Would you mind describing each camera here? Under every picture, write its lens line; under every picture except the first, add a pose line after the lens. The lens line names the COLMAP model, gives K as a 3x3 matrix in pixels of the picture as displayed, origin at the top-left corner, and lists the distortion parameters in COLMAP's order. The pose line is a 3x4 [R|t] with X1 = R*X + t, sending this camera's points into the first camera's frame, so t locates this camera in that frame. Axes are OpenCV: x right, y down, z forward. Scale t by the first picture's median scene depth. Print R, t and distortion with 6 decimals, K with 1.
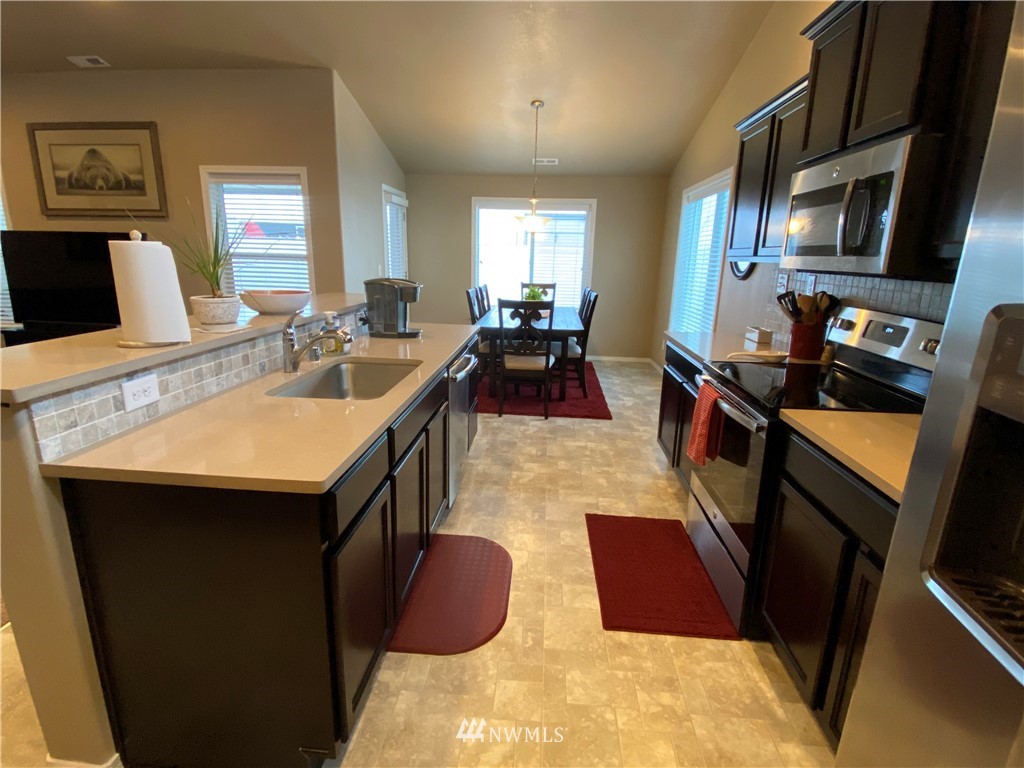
lens RADIAL K [[519.8, 0, 504.2], [0, 519.8, 375.4], [0, 0, 1]] dist [0.009907, -0.015513]
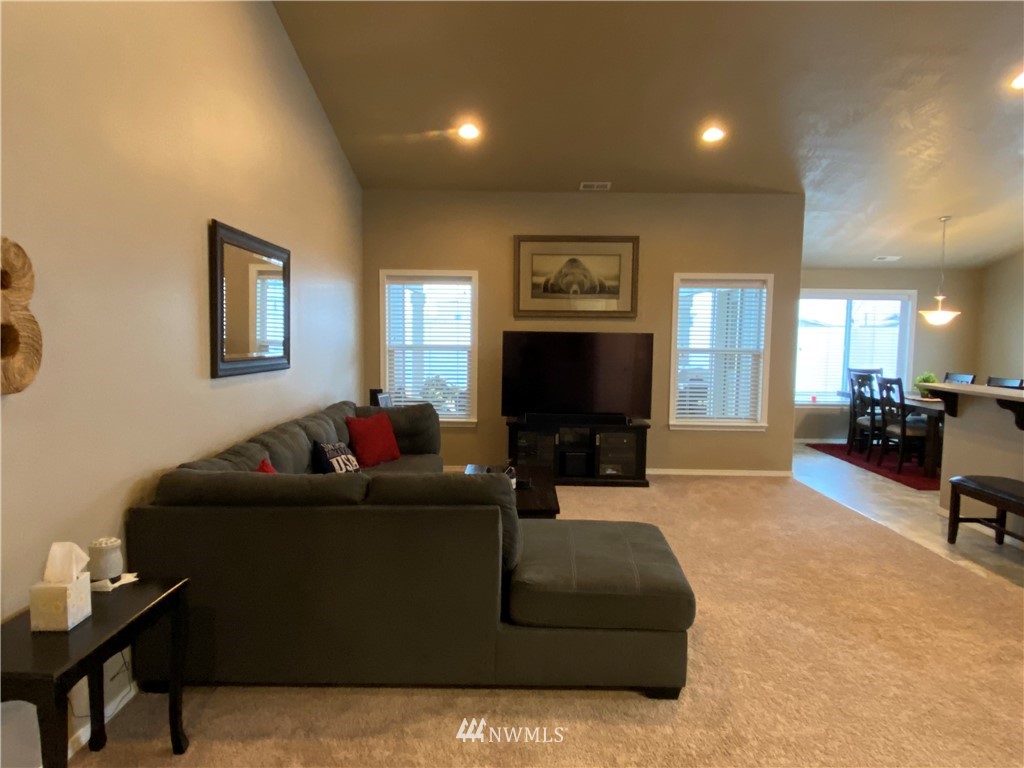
lens RADIAL K [[643.5, 0, 512.6], [0, 643.5, 380.3], [0, 0, 1]] dist [0.057222, -0.044633]
pose [[0.995631, -0.020347, 0.091133, -1.043684], [0.034461, 0.987141, -0.156095, 0.032438], [-0.086785, 0.158553, 0.983529, -0.304592]]
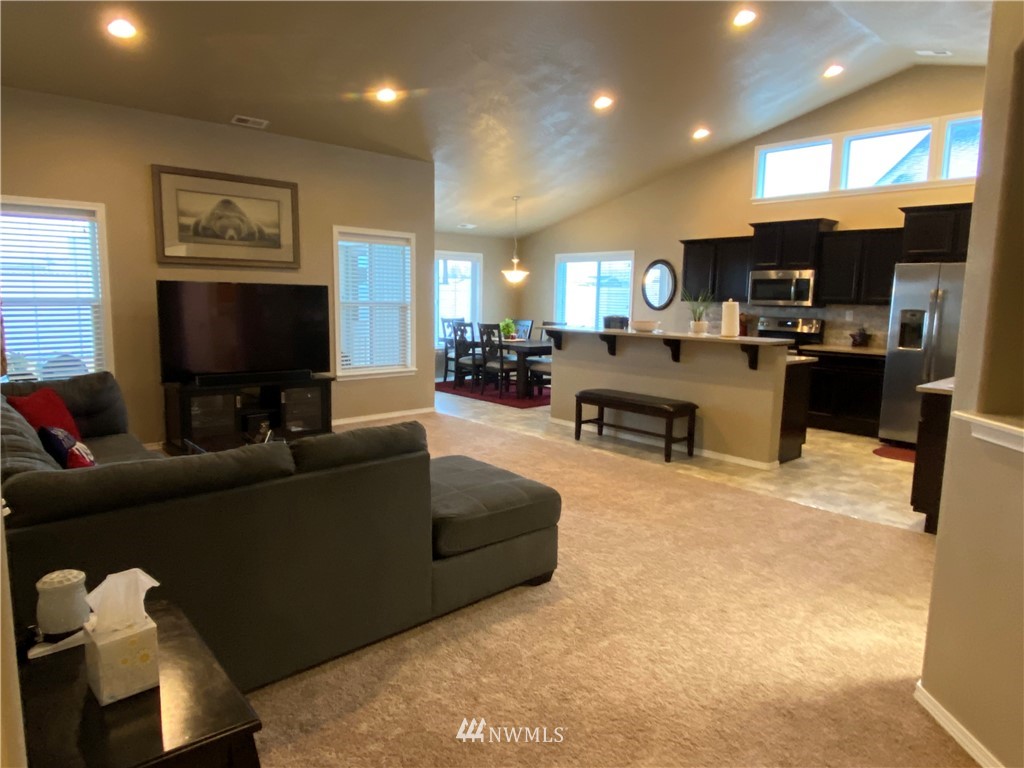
lens RADIAL K [[643.5, 0, 508.1], [0, 643.5, 380.4], [0, 0, 1]] dist [0.057222, -0.044633]
pose [[0.680138, -0.111798, 0.724509, -1.356262], [0.172599, 0.984941, -0.010043, 0.009774], [-0.712476, 0.131880, 0.689192, -0.196377]]
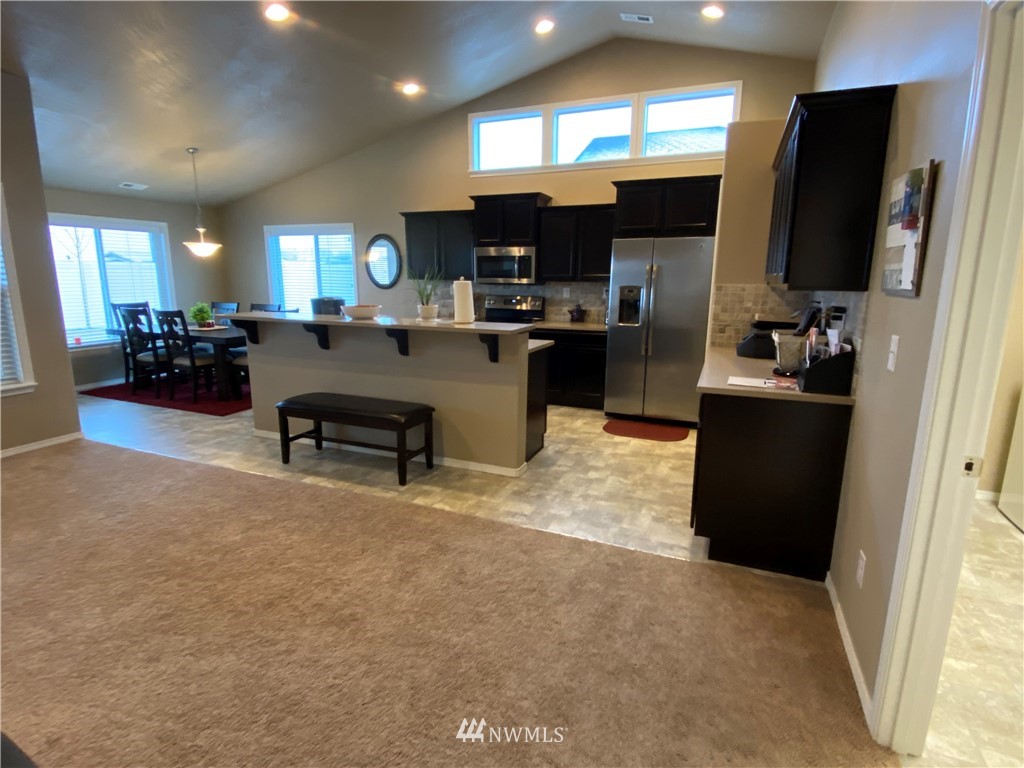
lens RADIAL K [[519.8, 0, 514.2], [0, 519.8, 382.2], [0, 0, 1]] dist [0.009907, -0.015513]
pose [[0.294490, -0.214575, 0.931254, -0.944542], [0.222660, 0.963054, 0.151491, -0.025658], [-0.929354, 0.162740, 0.331387, 0.002697]]
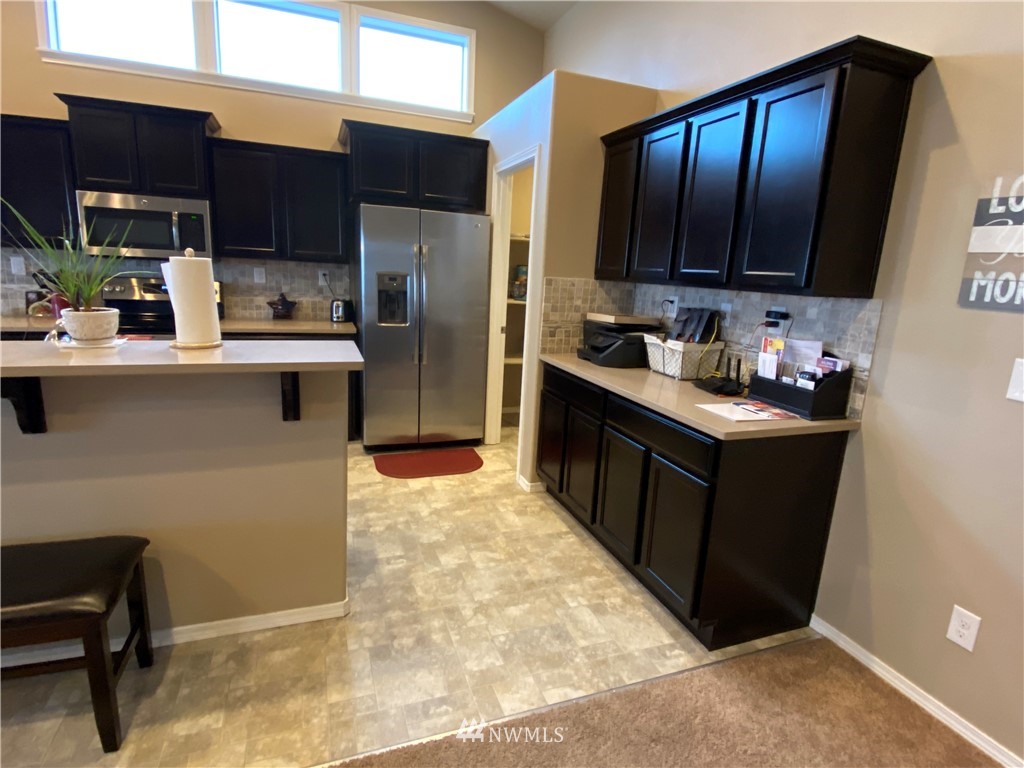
lens RADIAL K [[519.8, 0, 515.6], [0, 519.8, 380.7], [0, 0, 1]] dist [0.009907, -0.015513]
pose [[-0.439818, -0.242732, 0.864663, -0.623658], [0.142928, 0.931594, 0.334222, -0.085542], [-0.886641, 0.270581, -0.375039, 0.284988]]
